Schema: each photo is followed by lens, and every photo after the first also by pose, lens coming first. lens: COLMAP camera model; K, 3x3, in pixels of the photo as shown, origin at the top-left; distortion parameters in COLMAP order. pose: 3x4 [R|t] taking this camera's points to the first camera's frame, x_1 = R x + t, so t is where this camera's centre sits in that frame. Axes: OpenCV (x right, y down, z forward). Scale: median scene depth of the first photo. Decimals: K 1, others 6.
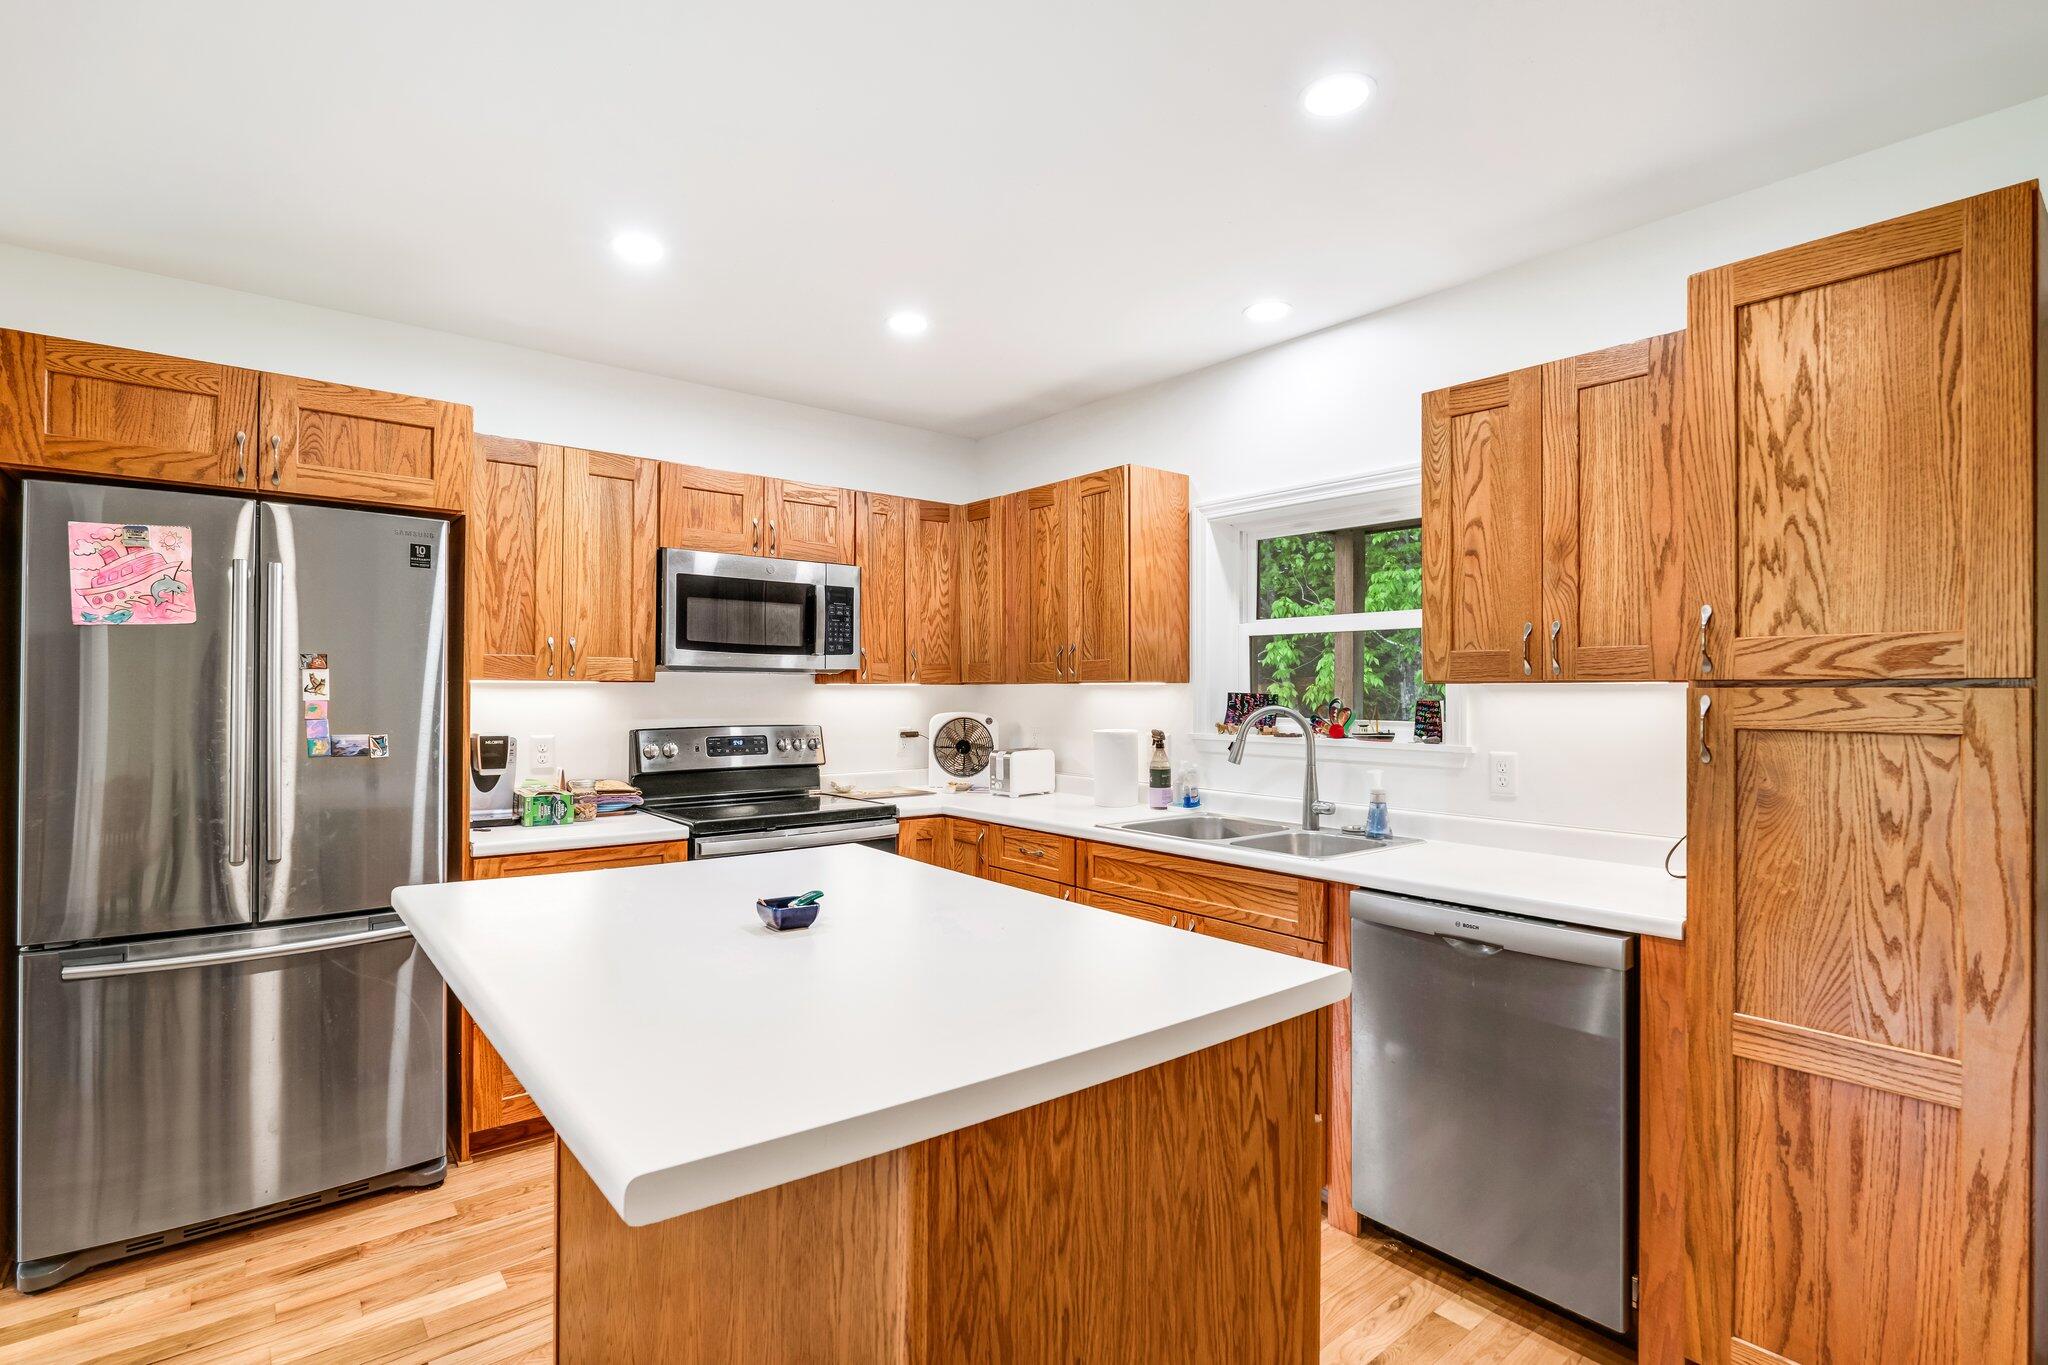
lens RADIAL K [[978.8, 0, 1018.8], [0, 978.8, 693.7], [0, 0, 1]] dist [-0.005426, 0.000499]
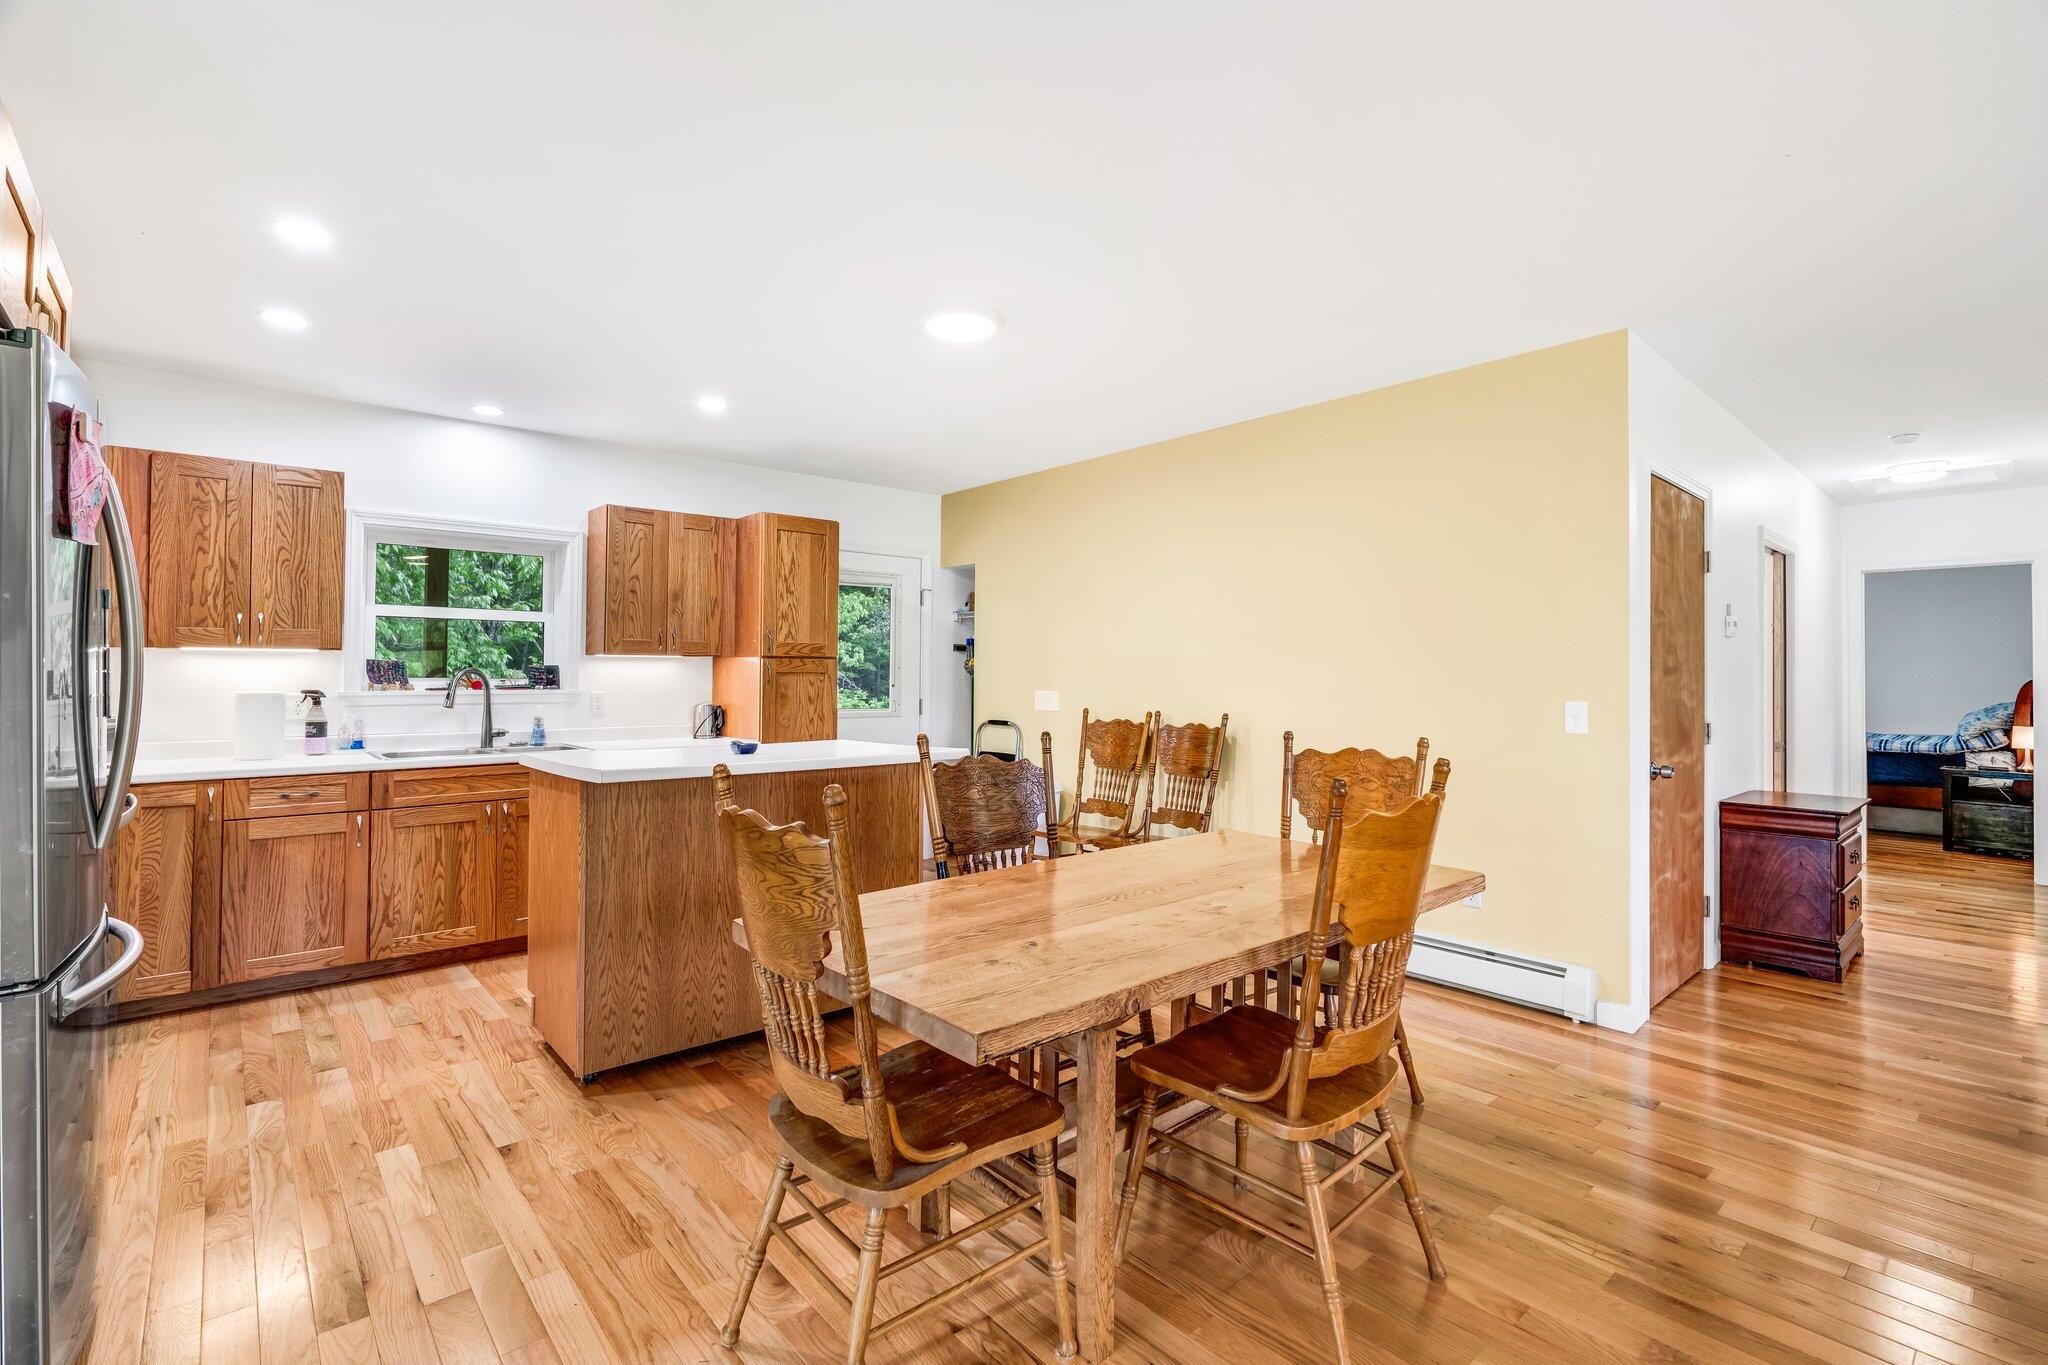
lens RADIAL K [[906.3, 0, 1024.0], [0, 906.3, 682.5], [0, 0, 1]] dist [-0.000778, 0.000285]
pose [[-0.035640, -0.008802, 0.999326, -1.167478], [0.003622, 0.999954, 0.008936, 0.025568], [-0.999358, 0.003938, -0.035606, 0.203045]]
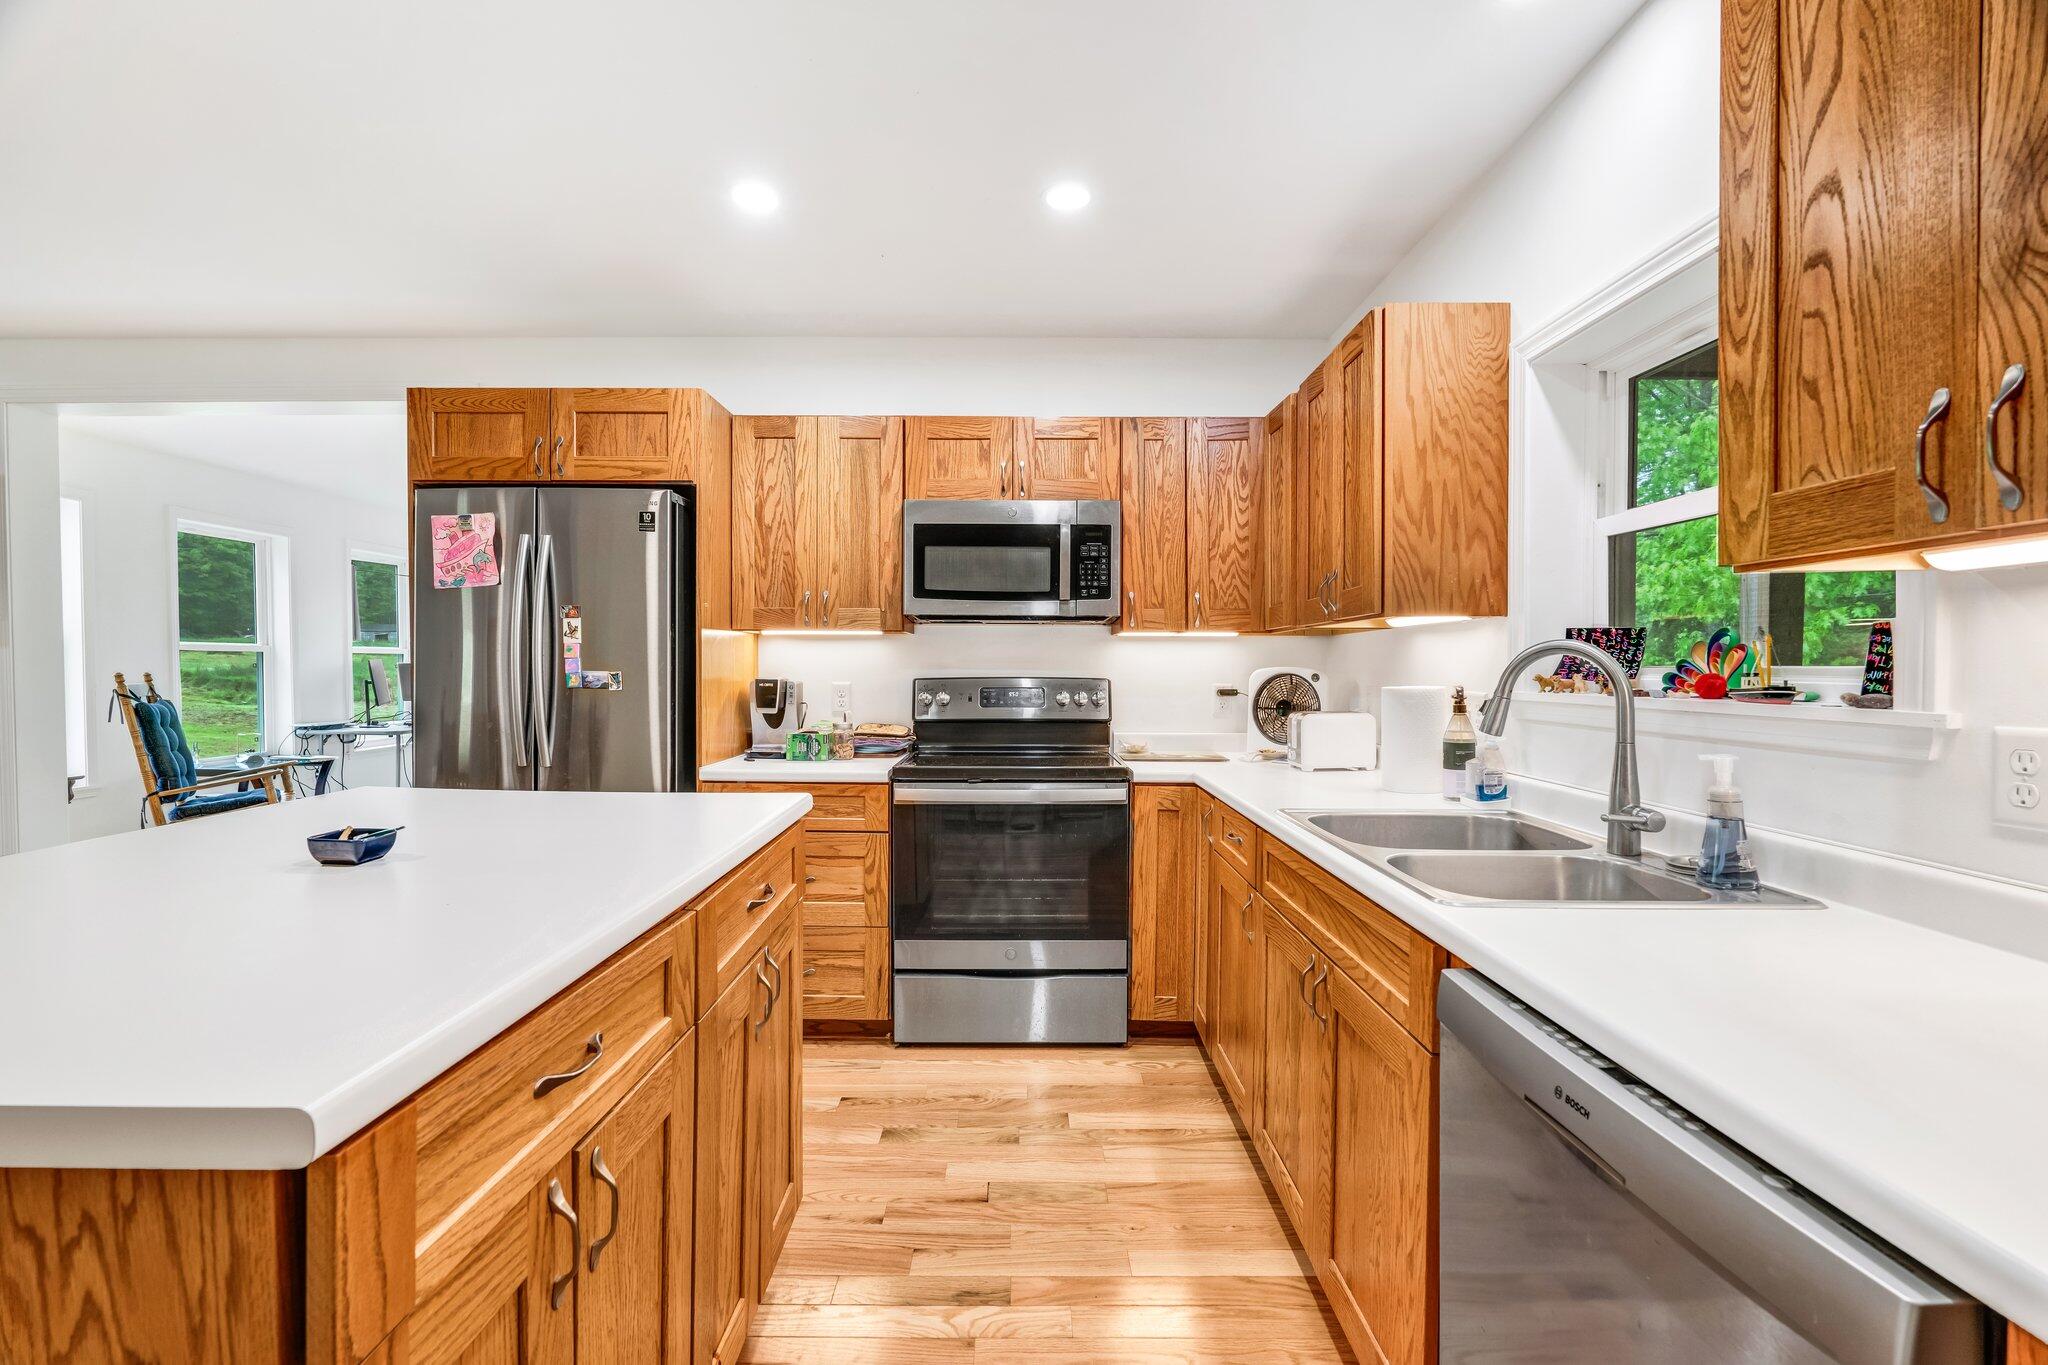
lens RADIAL K [[897.8, 0, 1015.1], [0, 897.8, 688.4], [0, 0, 1]] dist [-0.003144, -0.000201]
pose [[0.772187, 0.014628, -0.635227, 0.355337], [-0.002670, 0.999801, 0.019779, 0.032017], [0.635390, -0.013577, 0.772072, 0.369932]]
